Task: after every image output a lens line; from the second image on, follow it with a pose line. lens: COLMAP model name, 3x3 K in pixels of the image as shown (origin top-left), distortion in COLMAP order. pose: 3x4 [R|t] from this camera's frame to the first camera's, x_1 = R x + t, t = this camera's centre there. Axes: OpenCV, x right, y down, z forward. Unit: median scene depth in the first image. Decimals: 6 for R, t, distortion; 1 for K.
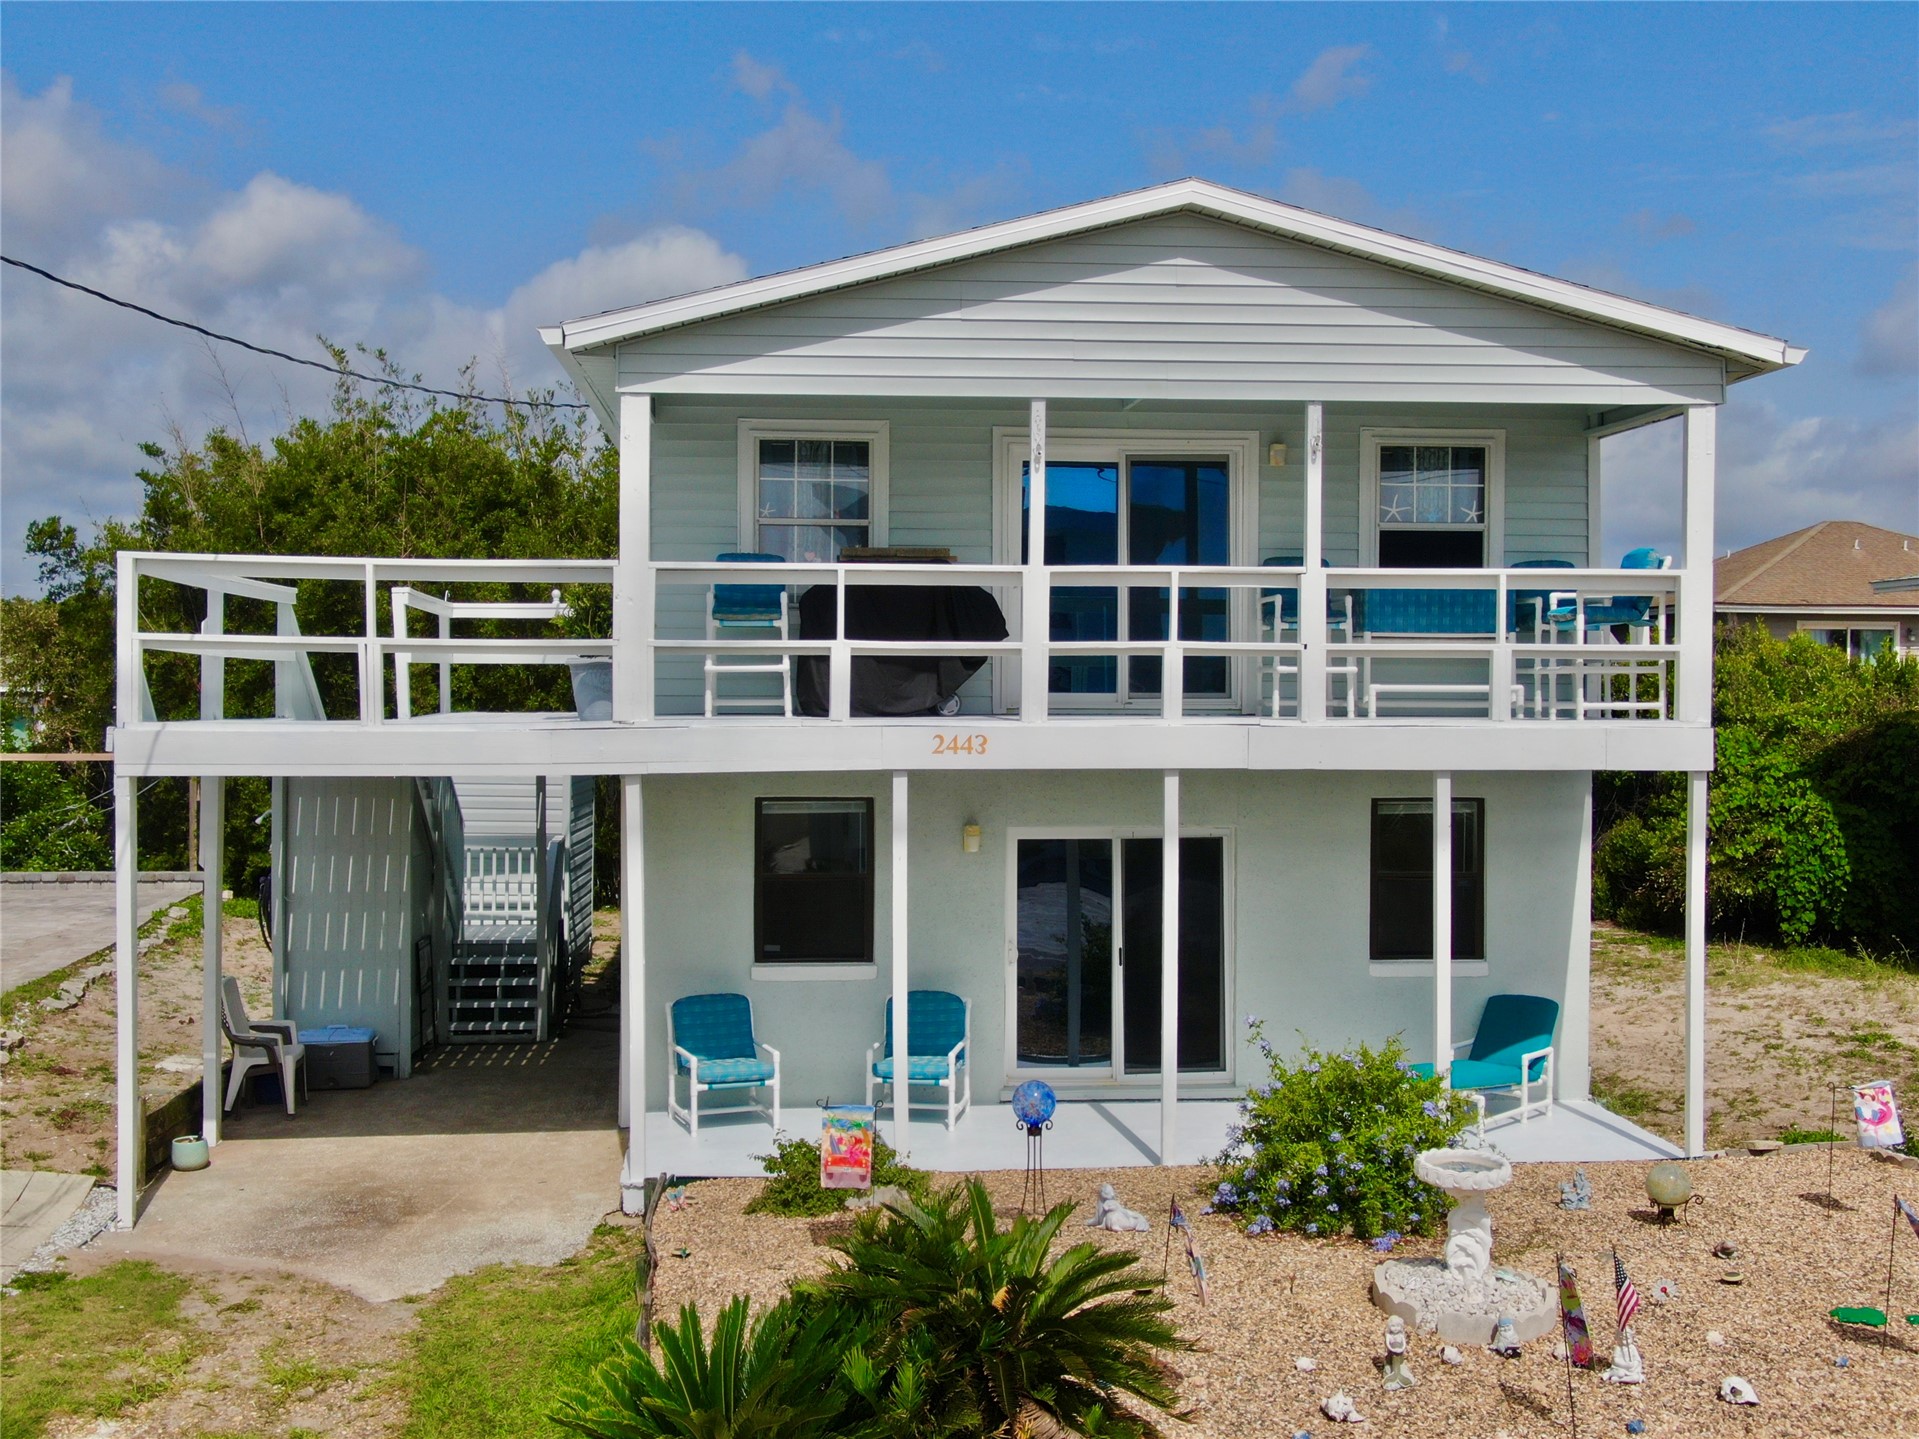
lens RADIAL K [[2167.5, 0, 959.5], [0, 2167.5, 719.5], [0, 0, 1]] dist [0.051834, -0.166145]
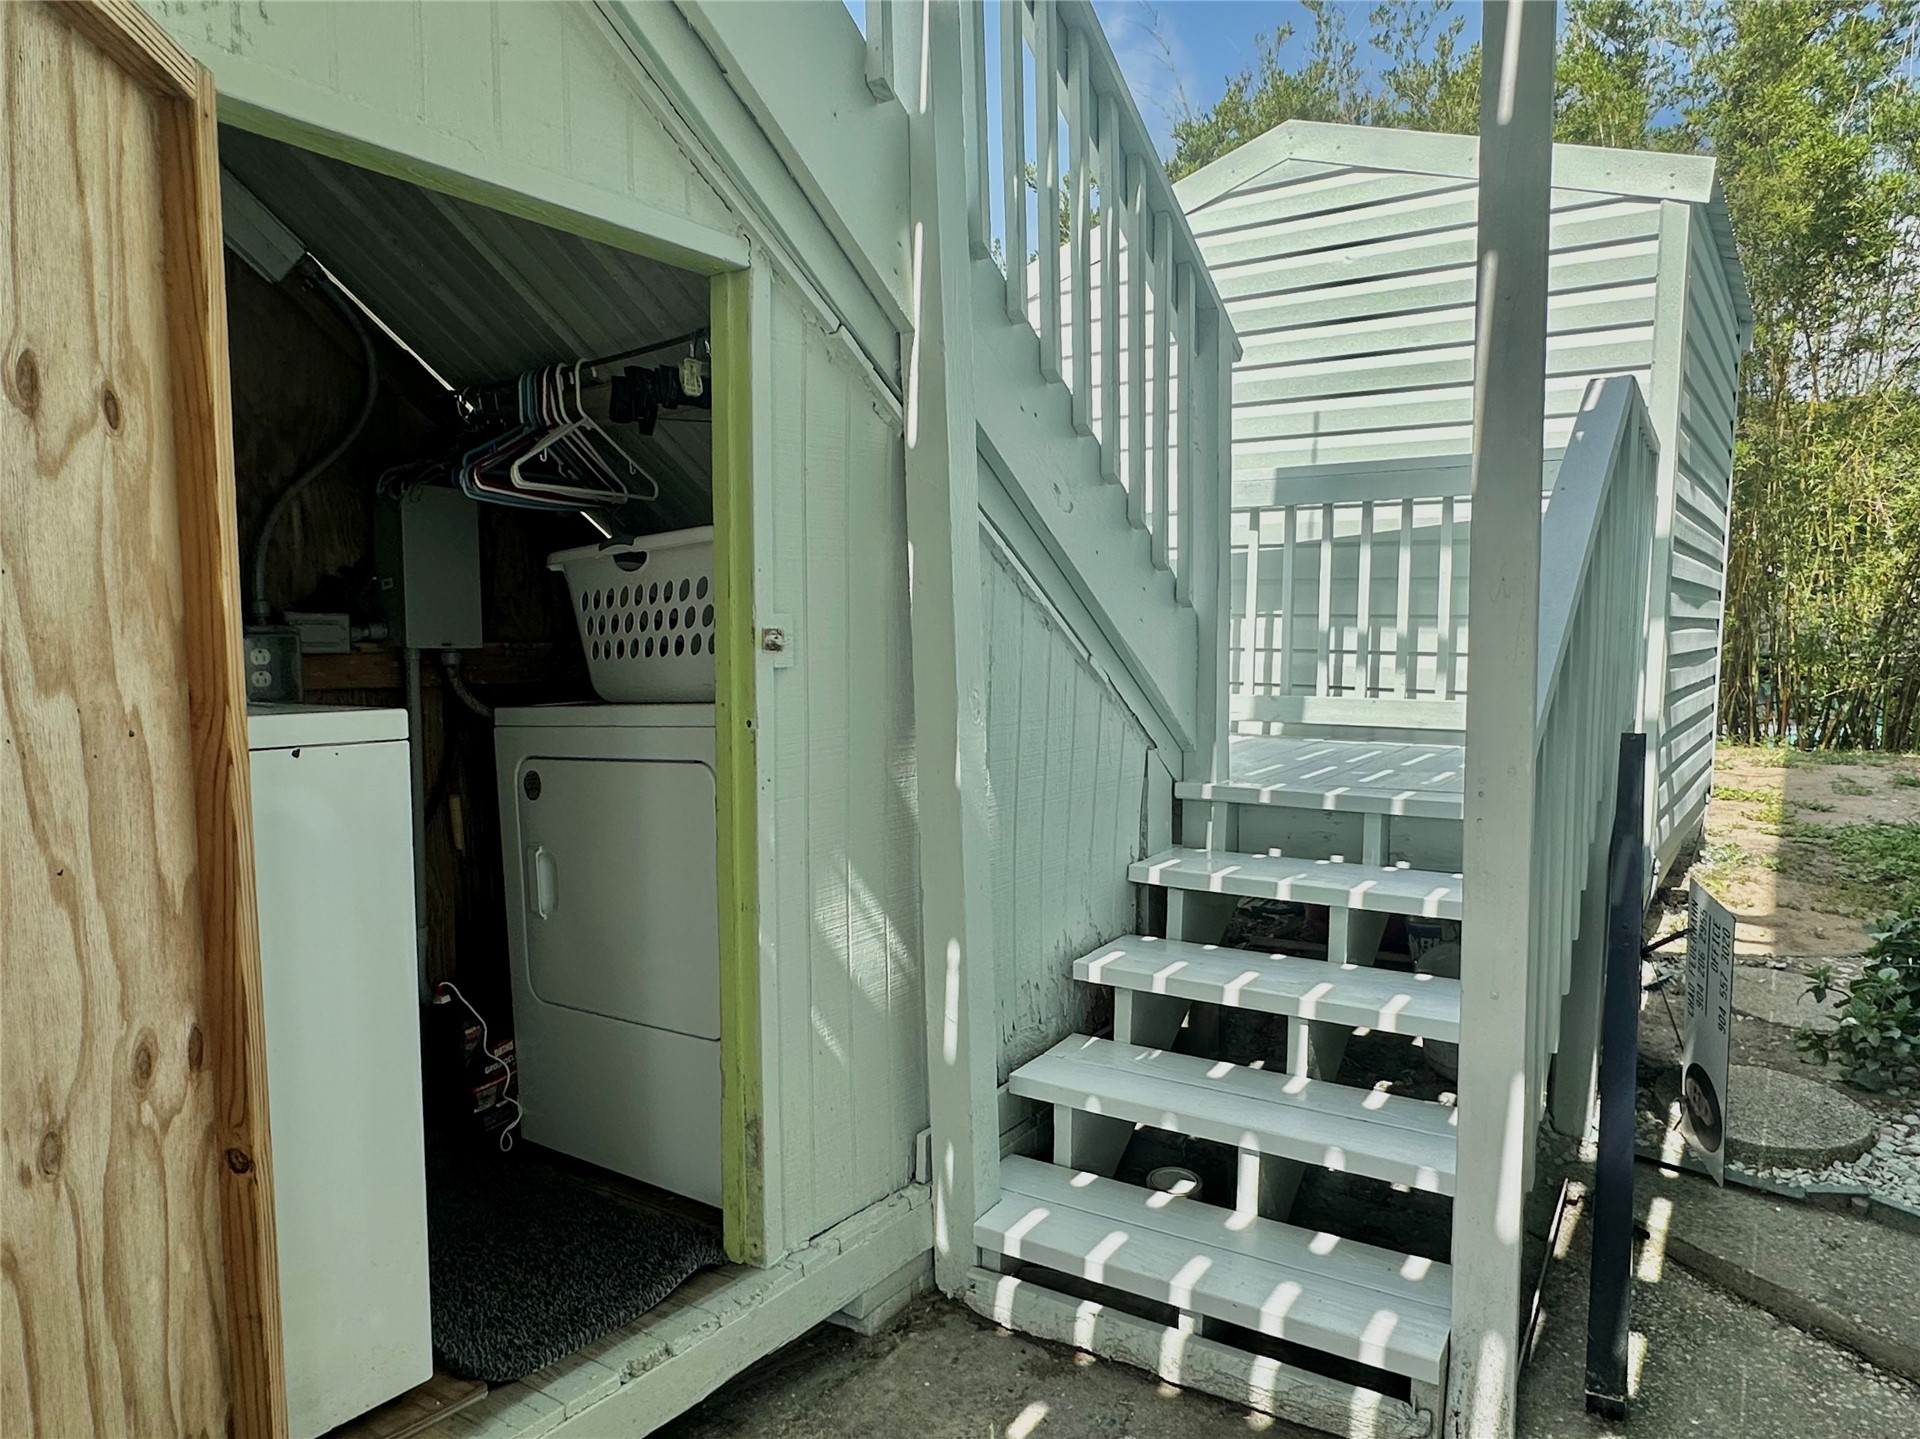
lens RADIAL K [[1300.6, 0, 960.0], [0, 1300.6, 719.5], [0, 0, 1]] dist [-0.000980, -0.000256]
pose [[0.786953, 0.038086, -0.615836, -0.226047], [-0.000977, 0.998169, 0.060483, 0.120686], [0.617012, -0.046995, 0.785550, 1.227310]]
